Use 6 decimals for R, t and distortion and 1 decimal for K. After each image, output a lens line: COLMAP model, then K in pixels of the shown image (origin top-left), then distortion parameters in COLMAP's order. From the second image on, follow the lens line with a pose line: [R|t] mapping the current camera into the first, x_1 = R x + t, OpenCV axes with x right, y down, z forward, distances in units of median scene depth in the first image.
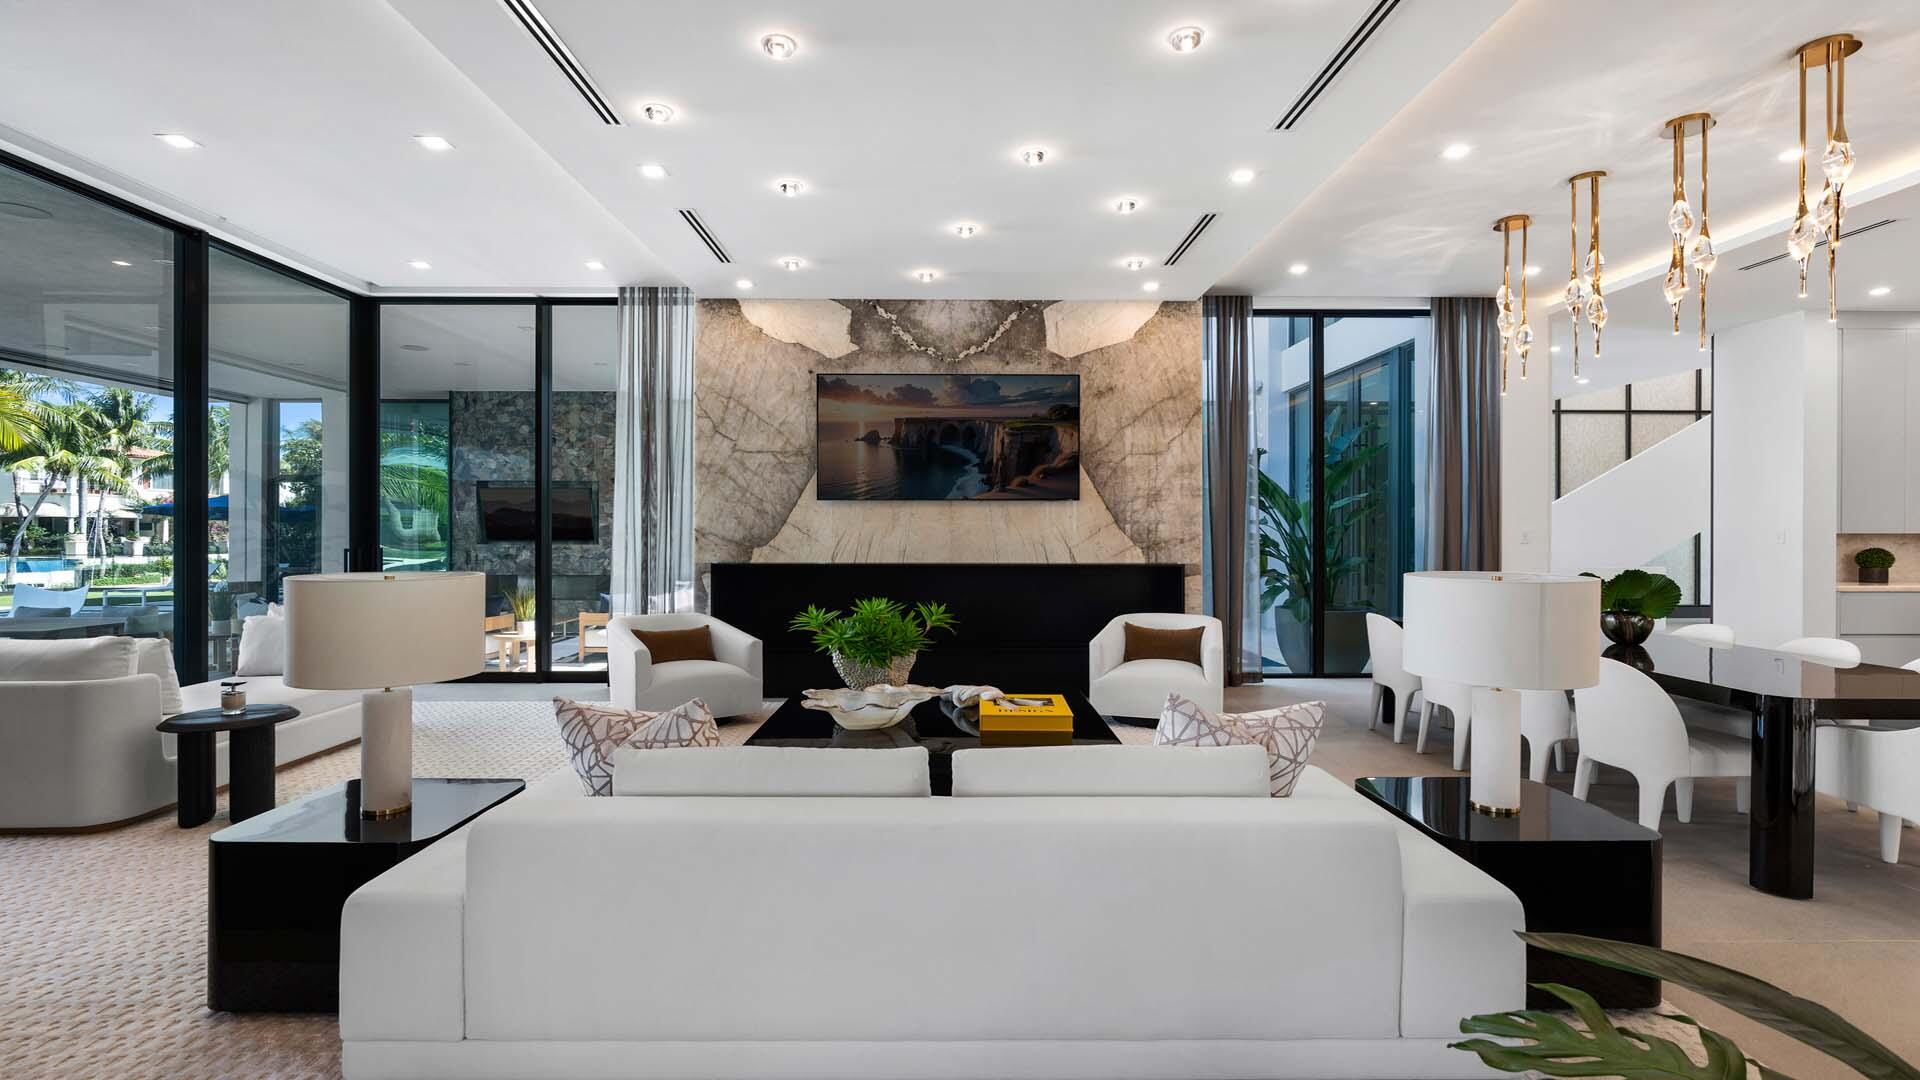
lens RADIAL K [[858.9, 0, 957.9], [0, 858.9, 529.6], [0, 0, 1]] dist [-0.002655, 0.000526]
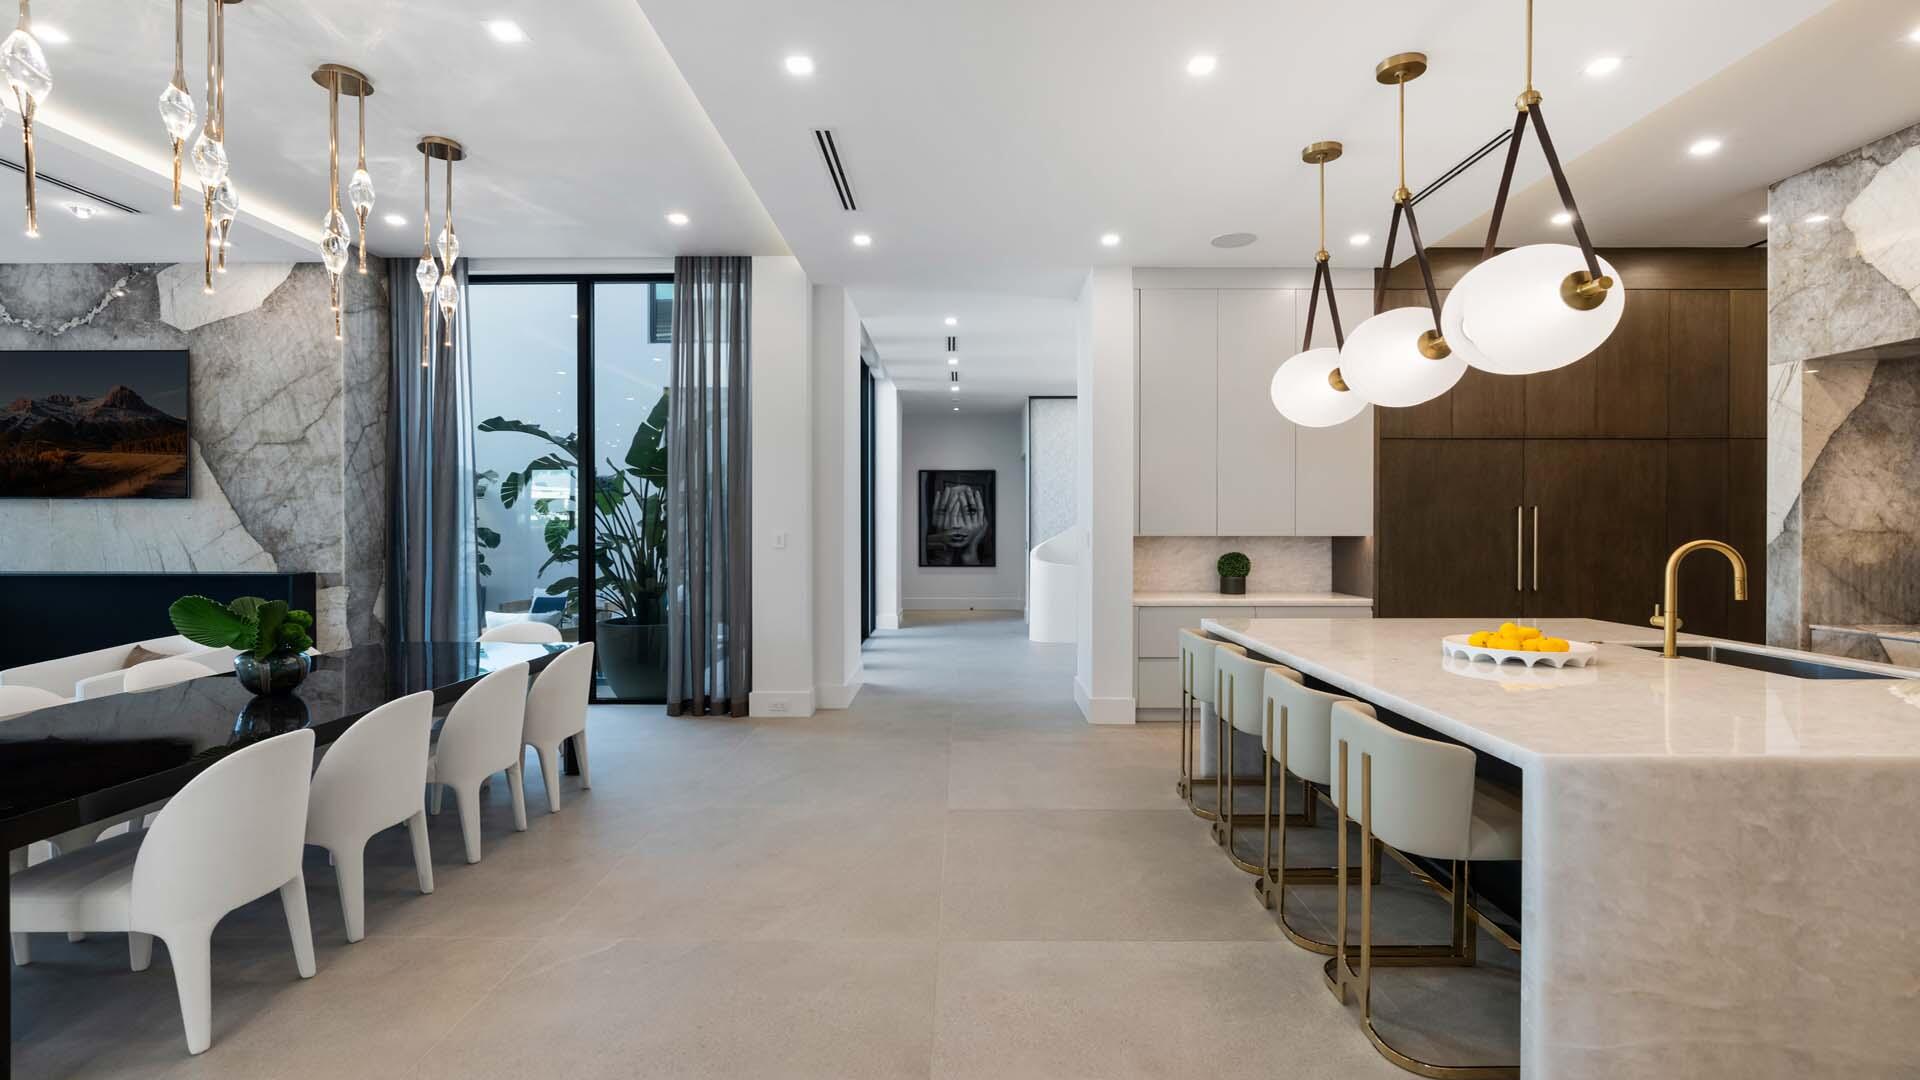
lens RADIAL K [[858.9, 0, 957.4], [0, 858.9, 531.5], [0, 0, 1]] dist [-0.002655, 0.000526]
pose [[0.999490, -0.000253, -0.031942, 0.920015], [0.000845, 0.999828, 0.018512, -0.015999], [0.031931, -0.018529, 0.999318, 0.171604]]
